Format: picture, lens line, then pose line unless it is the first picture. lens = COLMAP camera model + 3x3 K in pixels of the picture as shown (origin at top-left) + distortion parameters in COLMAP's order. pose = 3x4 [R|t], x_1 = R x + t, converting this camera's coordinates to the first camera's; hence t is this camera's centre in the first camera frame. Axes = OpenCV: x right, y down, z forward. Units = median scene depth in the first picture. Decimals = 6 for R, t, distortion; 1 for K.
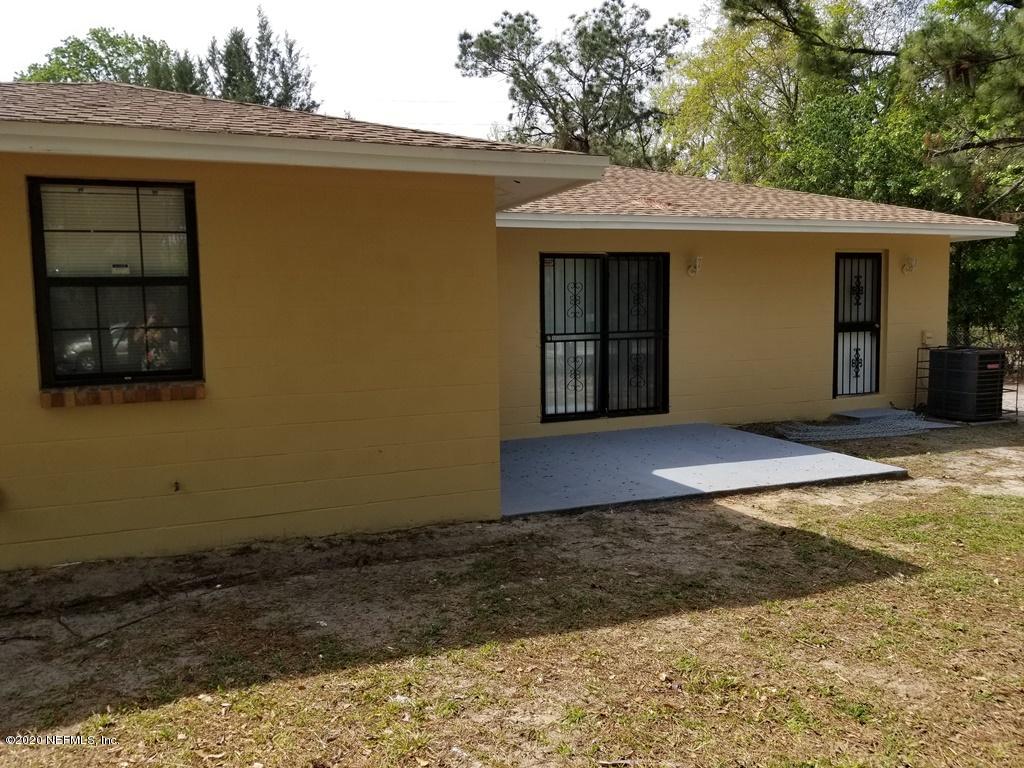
lens RADIAL K [[800.3, 0, 510.4], [0, 800.3, 392.6], [0, 0, 1]] dist [0.050306, -0.077017]
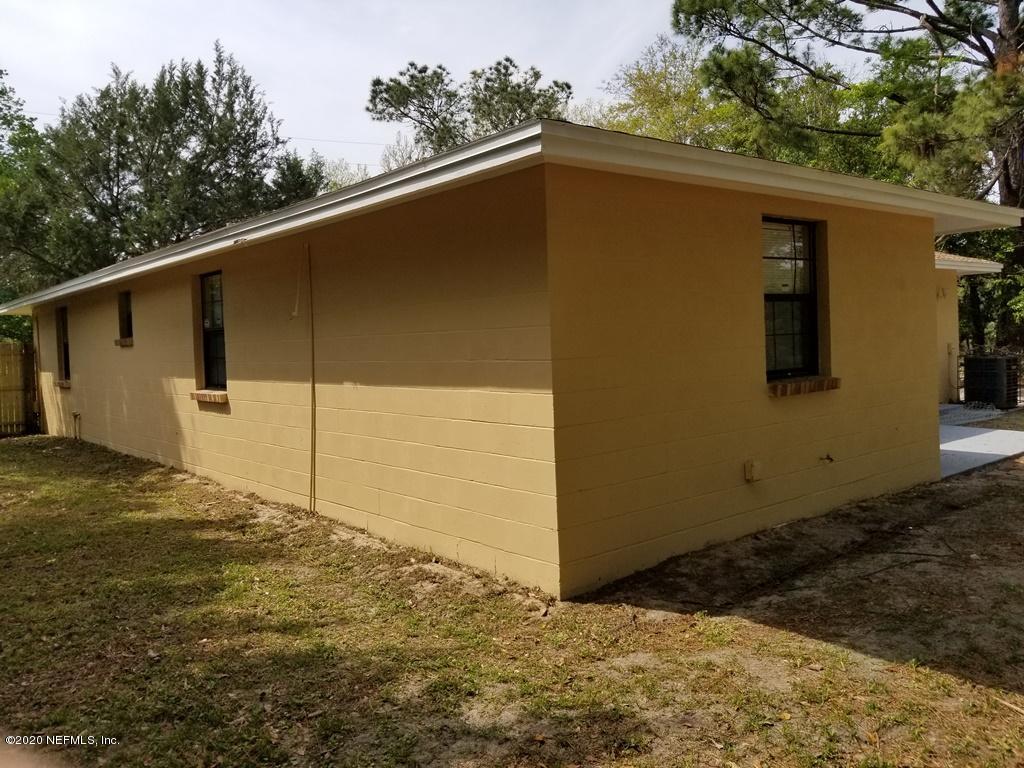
lens RADIAL K [[800.3, 0, 507.3], [0, 800.3, 373.5], [0, 0, 1]] dist [0.050306, -0.077017]
pose [[0.953604, -0.032792, 0.299273, -0.216697], [0.054000, 0.996560, -0.062869, 0.006005], [-0.296182, 0.076113, 0.952094, -0.009340]]
